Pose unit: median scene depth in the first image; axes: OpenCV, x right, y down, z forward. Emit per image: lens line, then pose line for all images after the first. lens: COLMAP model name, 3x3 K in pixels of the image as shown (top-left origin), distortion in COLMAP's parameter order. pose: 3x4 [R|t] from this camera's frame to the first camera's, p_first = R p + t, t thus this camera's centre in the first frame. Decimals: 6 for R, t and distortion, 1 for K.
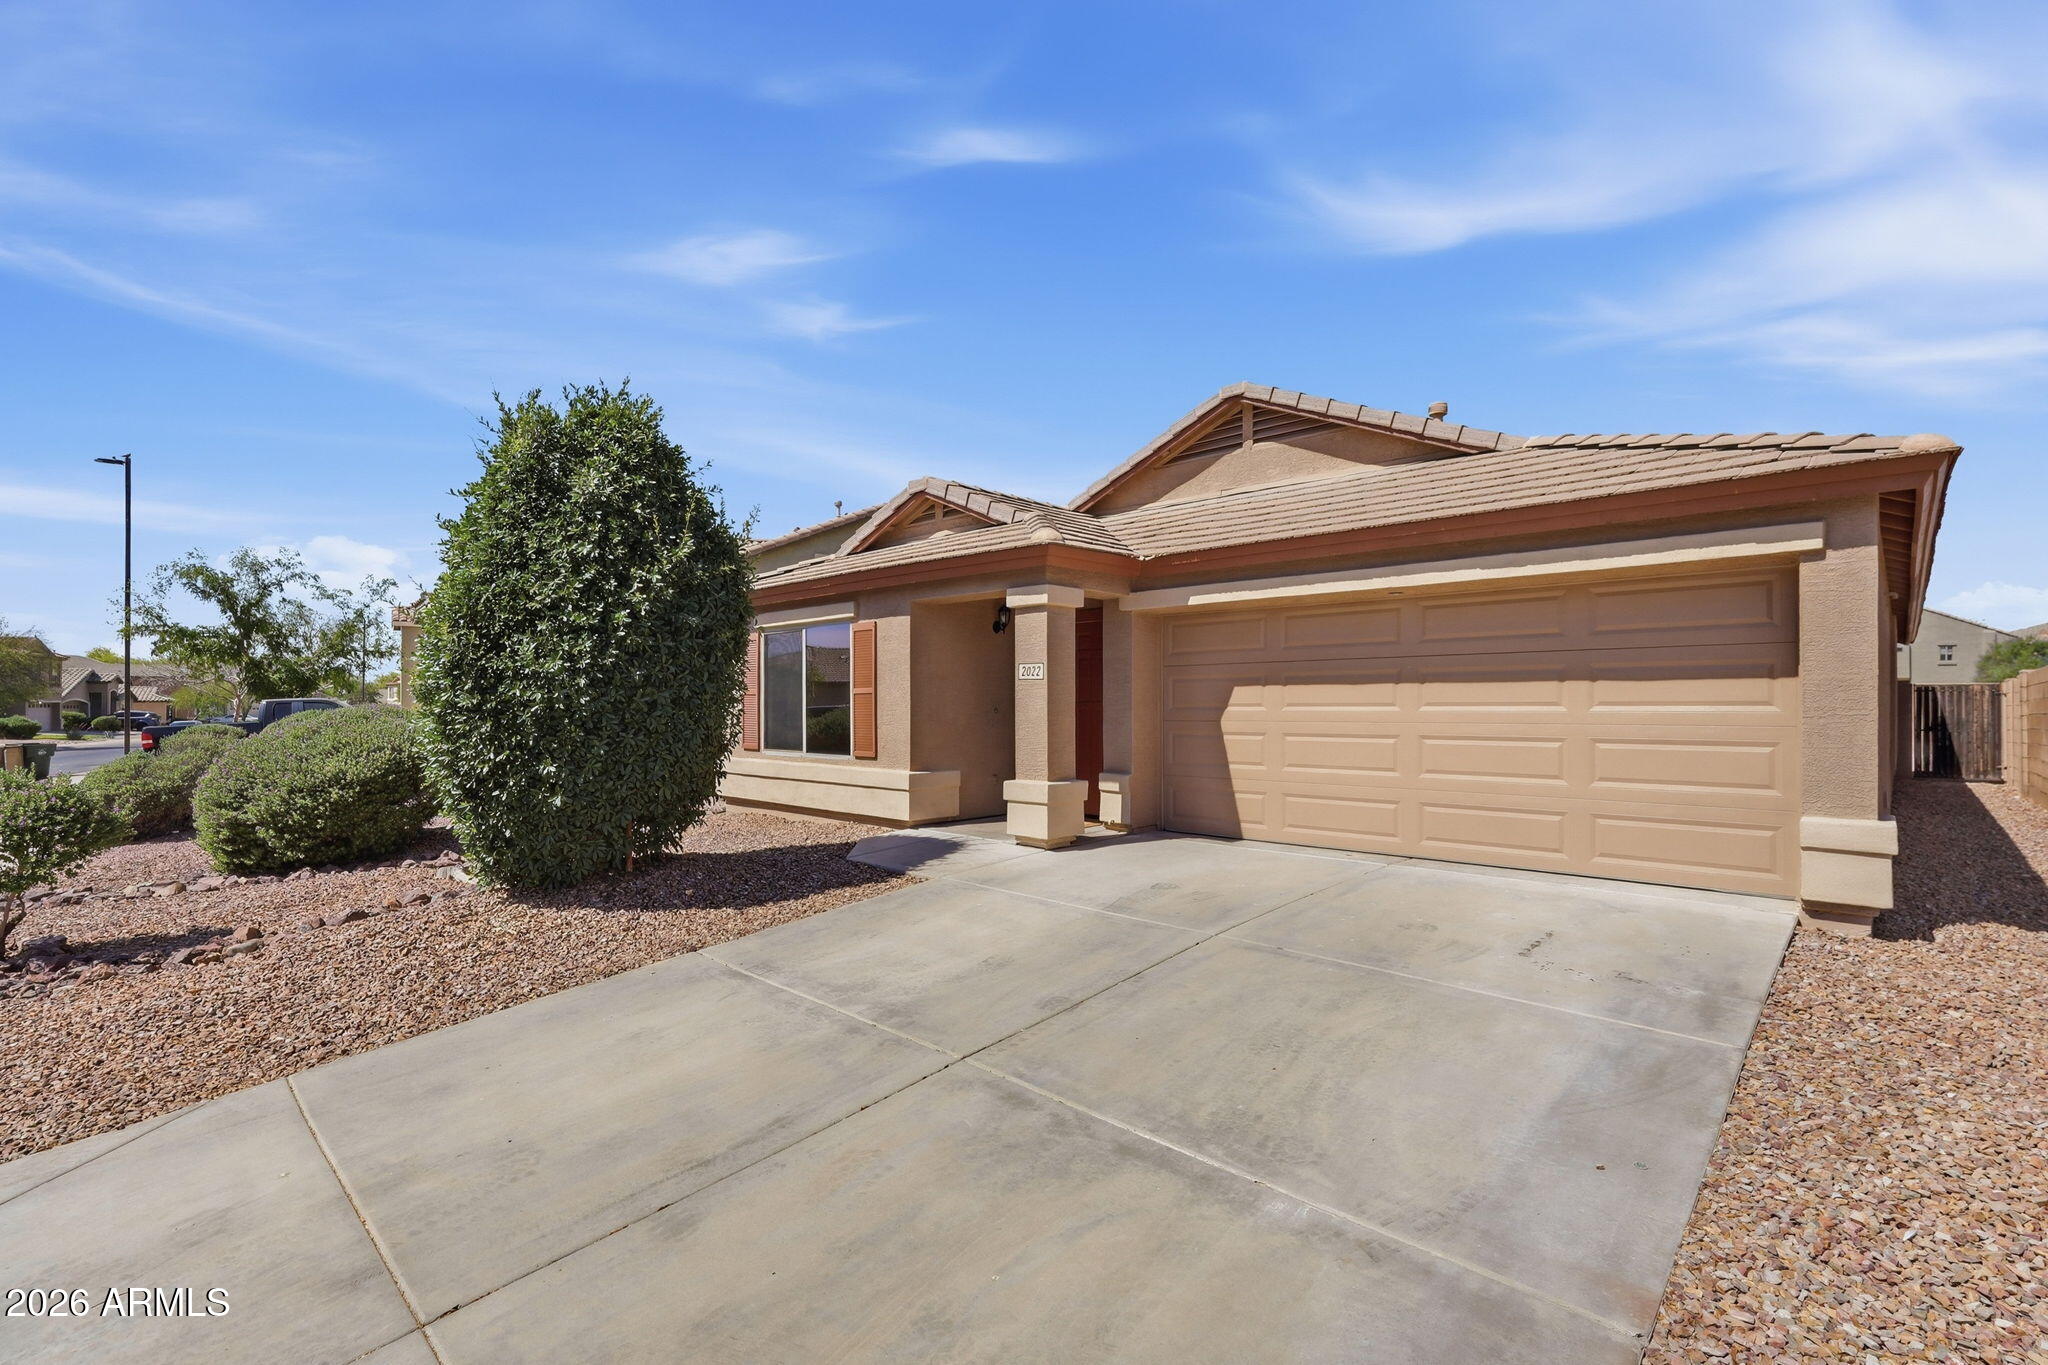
lens RADIAL K [[937.3, 0, 1024.0], [0, 937.3, 682.5], [0, 0, 1]] dist [-0.025436, 0.000334]
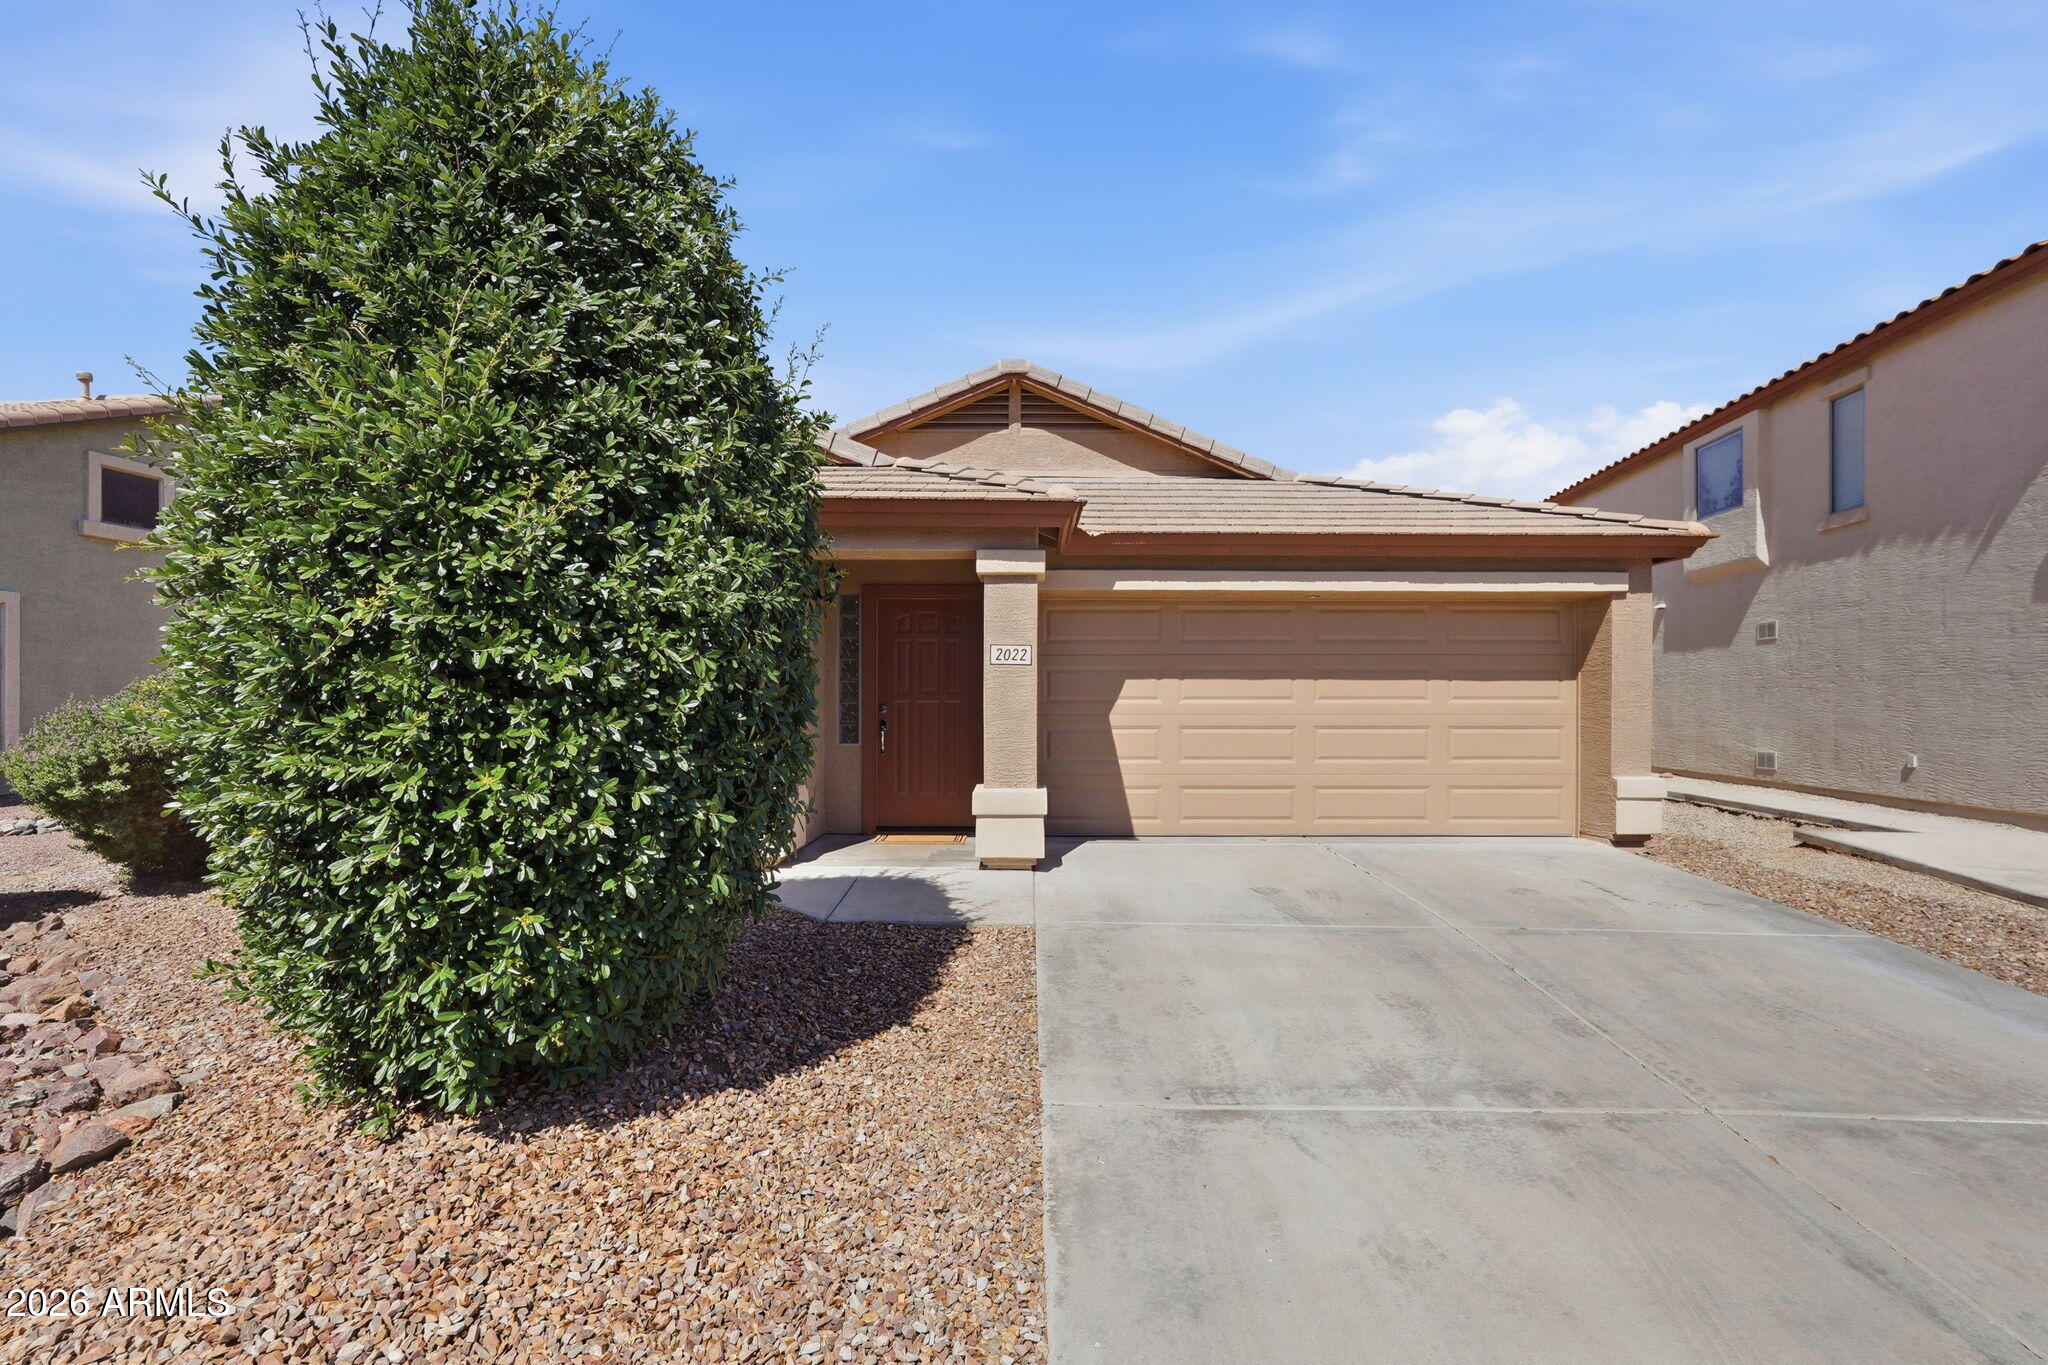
lens RADIAL K [[923.9, 0, 1024.0], [0, 923.9, 682.5], [0, 0, 1]] dist [-0.000108, 0.001171]
pose [[0.719569, 0.019633, 0.694144, -0.517395], [-0.021496, 0.999751, -0.005993, 0.016263], [-0.694088, -0.010609, 0.719812, 0.393565]]
